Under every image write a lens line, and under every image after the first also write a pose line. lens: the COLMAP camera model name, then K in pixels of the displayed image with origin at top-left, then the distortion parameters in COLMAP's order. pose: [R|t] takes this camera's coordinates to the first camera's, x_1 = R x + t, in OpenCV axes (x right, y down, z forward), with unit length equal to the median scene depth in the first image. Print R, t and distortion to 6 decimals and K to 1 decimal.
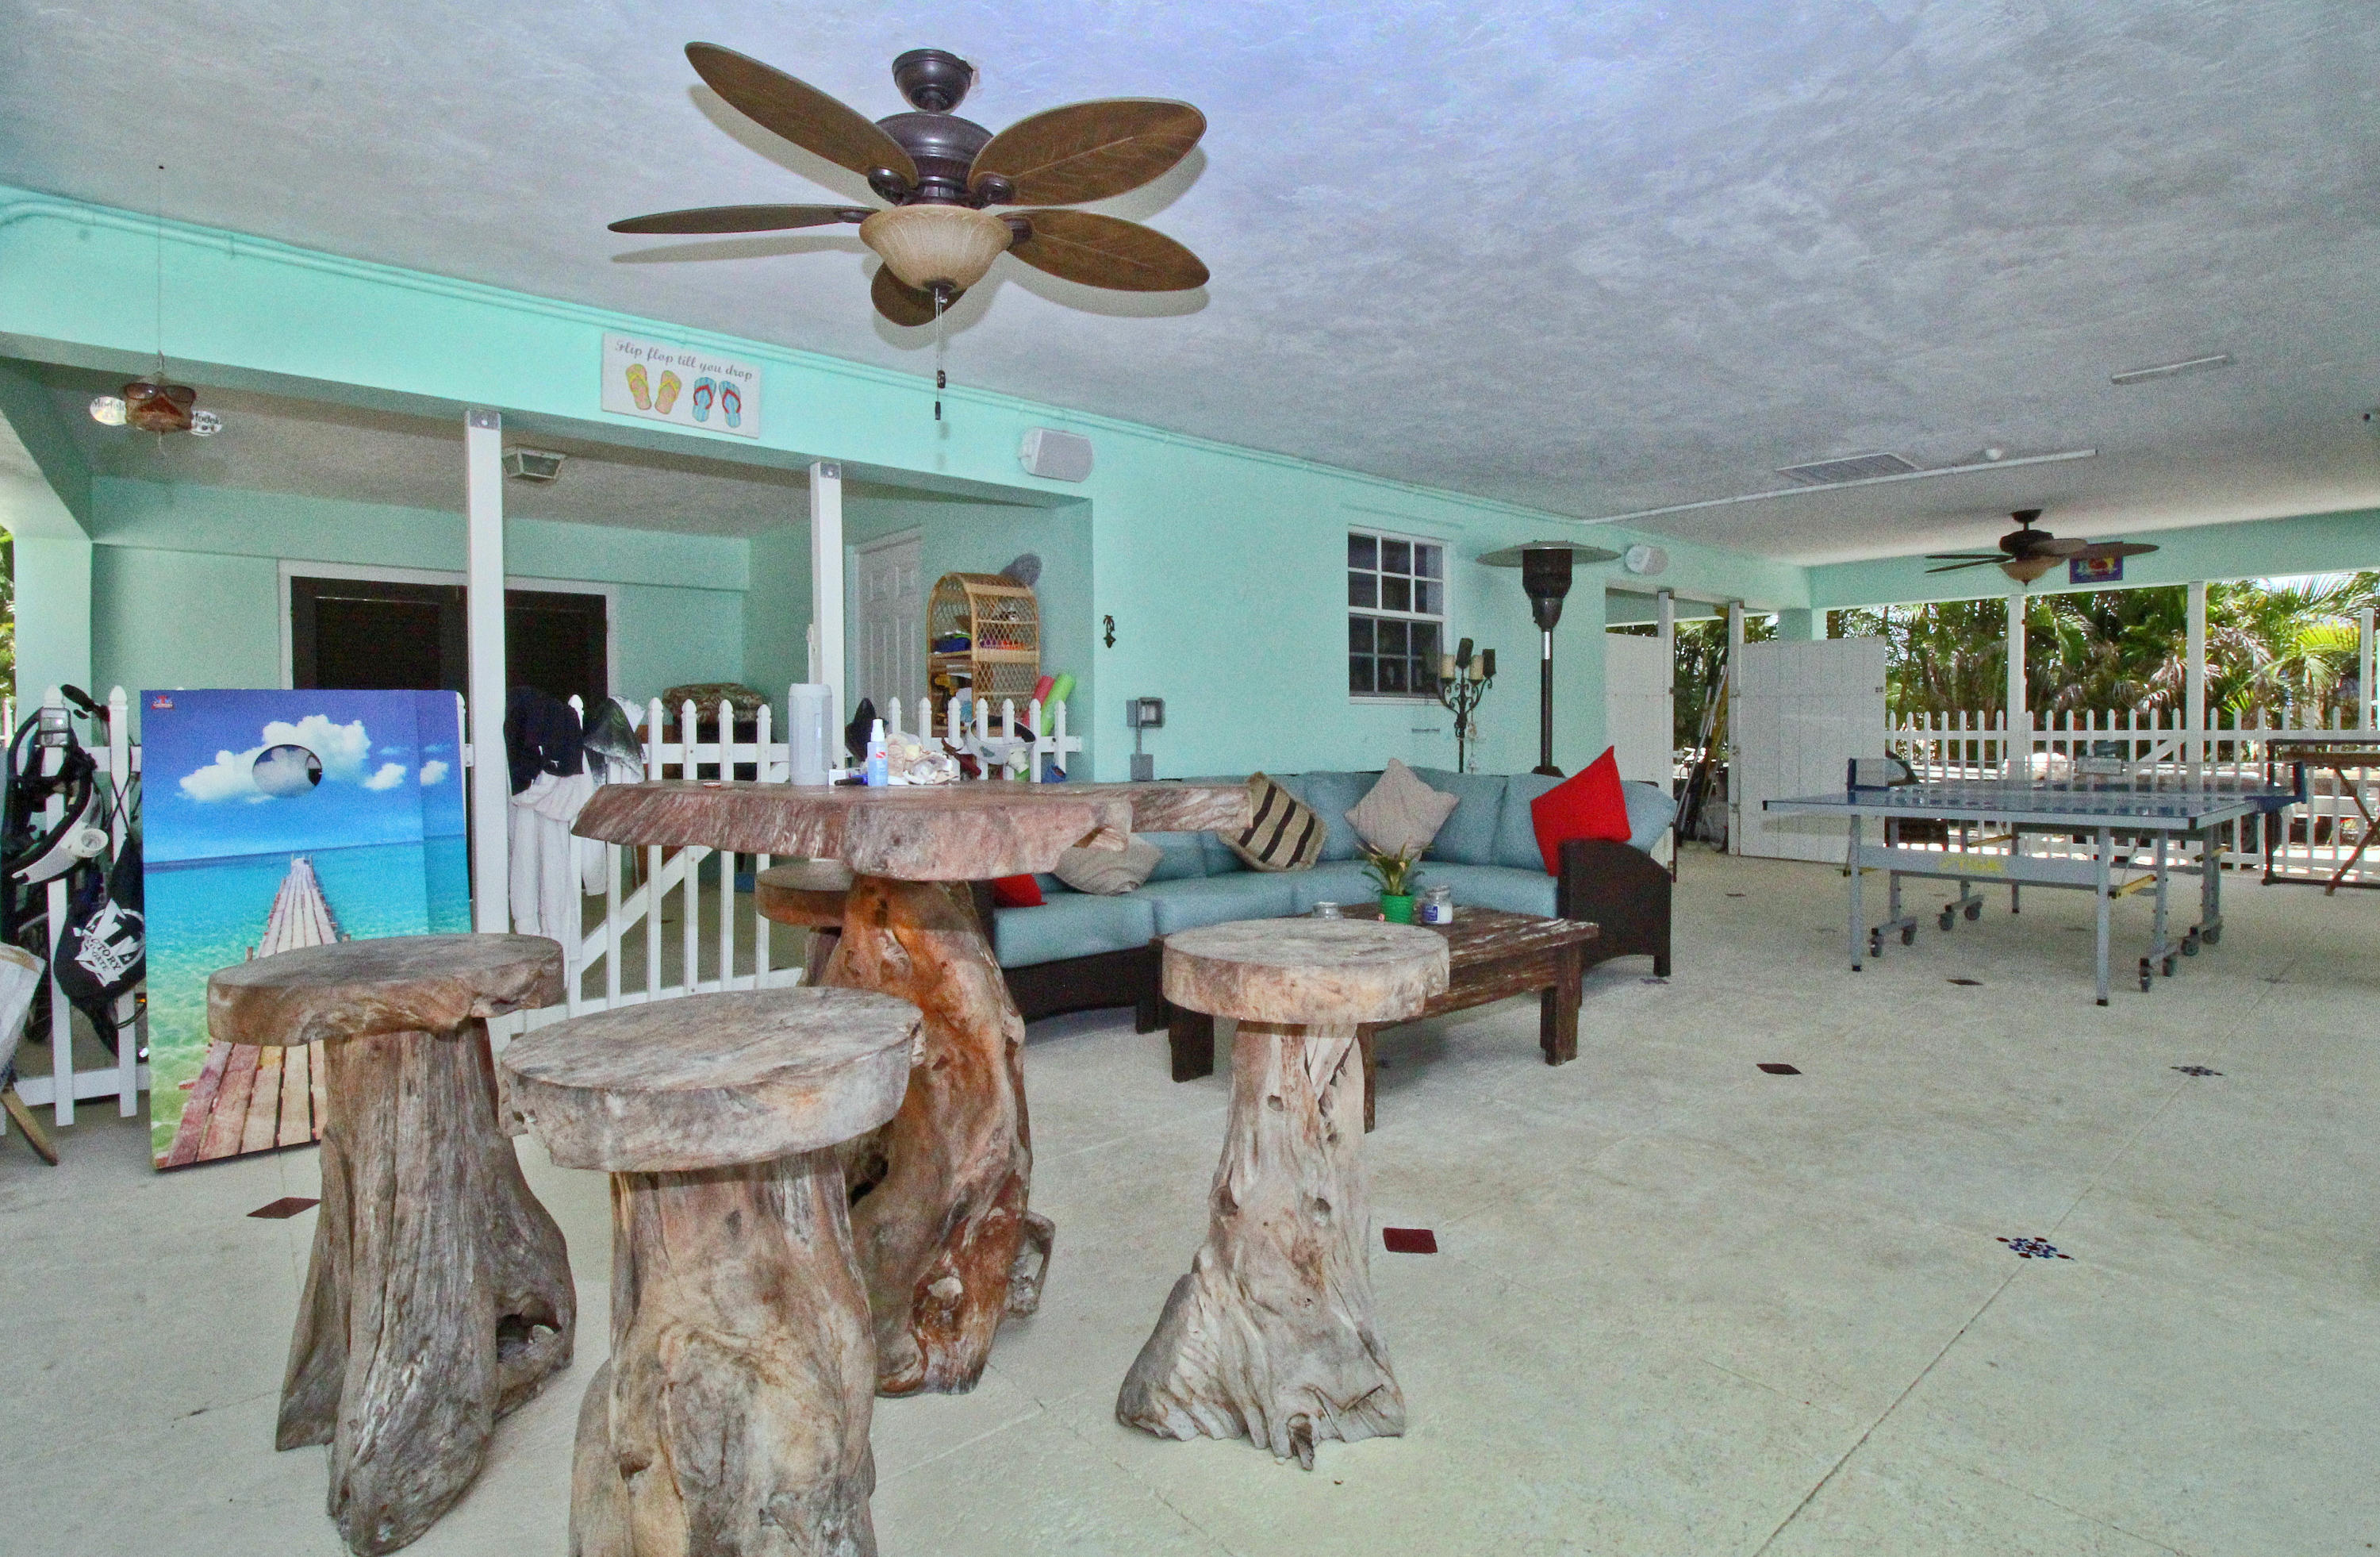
lens RADIAL K [[1124.1, 0, 1190.0], [0, 1124.1, 778.5], [0, 0, 1]] dist [0.000705, 0.000013]
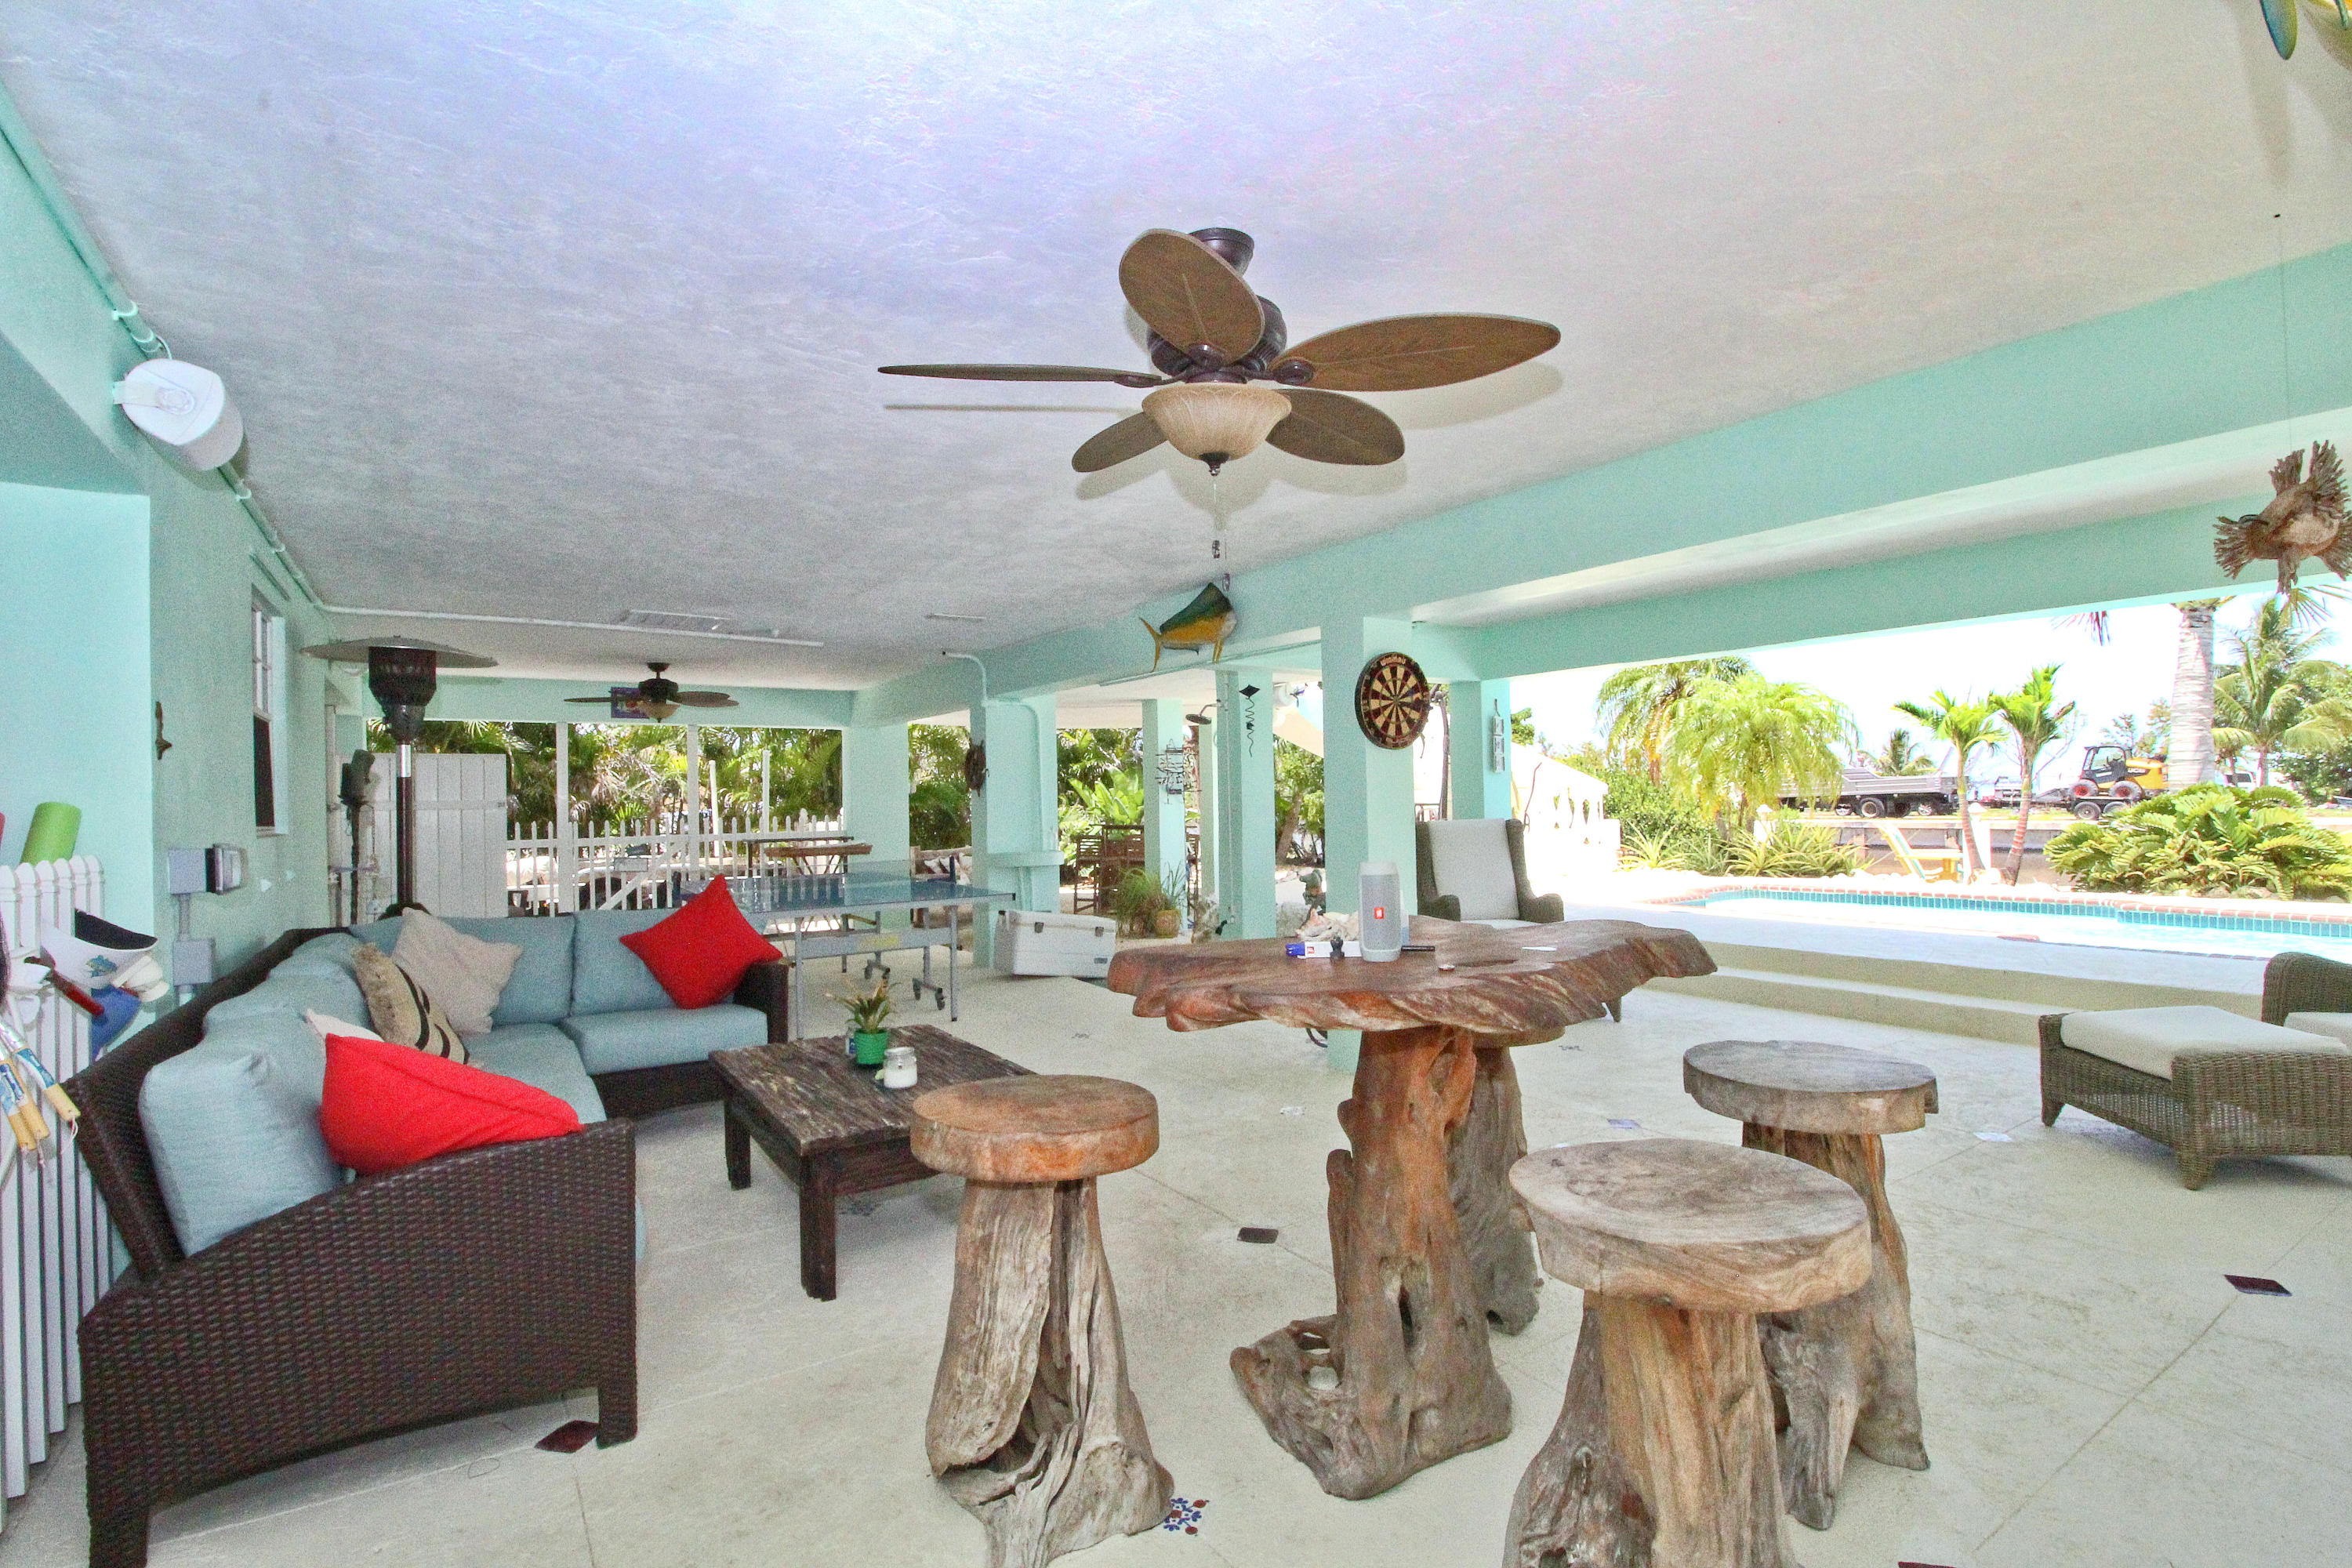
lens RADIAL K [[1092.3, 0, 1176.0], [0, 1092.3, 784.0], [0, 0, 1]] dist [-0.002014, -0.000107]
pose [[0.098935, 0.007687, 0.995064, -0.435086], [0.074844, 0.997080, -0.015144, -0.046038], [-0.992275, 0.075972, 0.098071, 0.346827]]
